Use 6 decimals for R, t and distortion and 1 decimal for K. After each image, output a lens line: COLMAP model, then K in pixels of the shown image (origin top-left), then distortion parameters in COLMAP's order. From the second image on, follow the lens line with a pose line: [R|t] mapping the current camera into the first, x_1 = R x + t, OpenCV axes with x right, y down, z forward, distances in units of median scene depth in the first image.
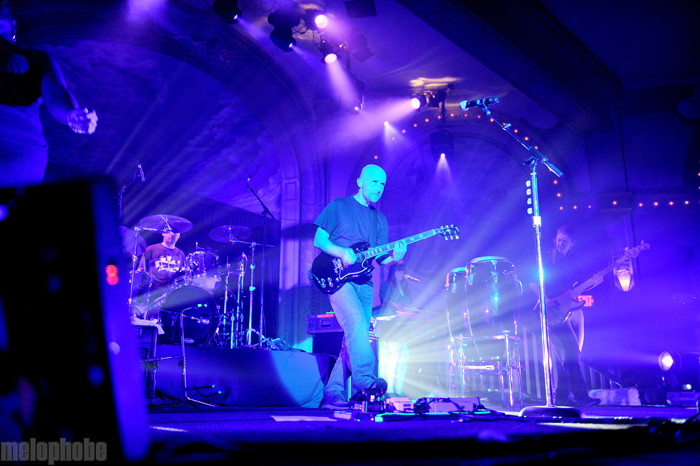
lens RADIAL K [[630.4, 0, 347.9], [0, 630.4, 232.9], [0, 0, 1]] dist [0.013088, 0.000729]
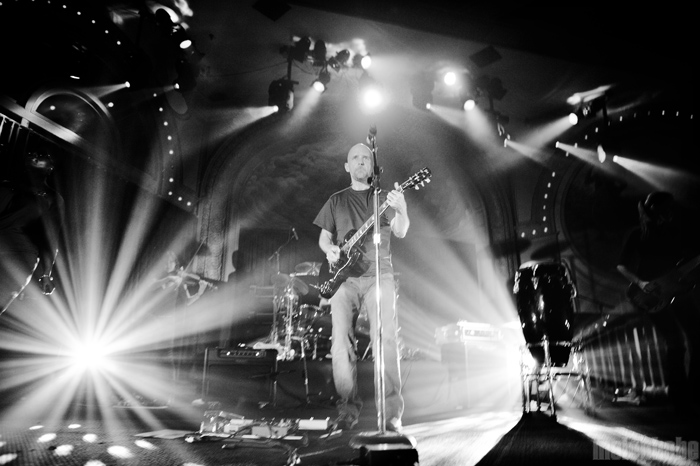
lens RADIAL K [[486.1, 0, 348.9], [0, 486.1, 230.0], [0, 0, 1]] dist [-0.038401, -0.006671]
pose [[0.833844, -0.173202, -0.524123, 0.286384], [0.142578, 0.984858, -0.098624, 0.015700], [0.533268, 0.007509, 0.845913, 0.144283]]
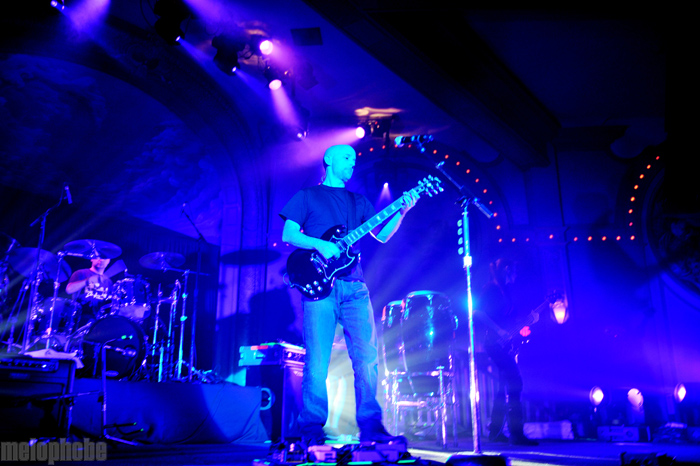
lens RADIAL K [[630.4, 0, 351.1], [0, 630.4, 230.9], [0, 0, 1]] dist [0.013088, 0.000729]
pose [[0.995739, 0.026085, 0.088449, 0.012650], [-0.022356, 0.998829, -0.042894, -0.008555], [-0.089465, 0.040734, 0.995157, 0.013528]]
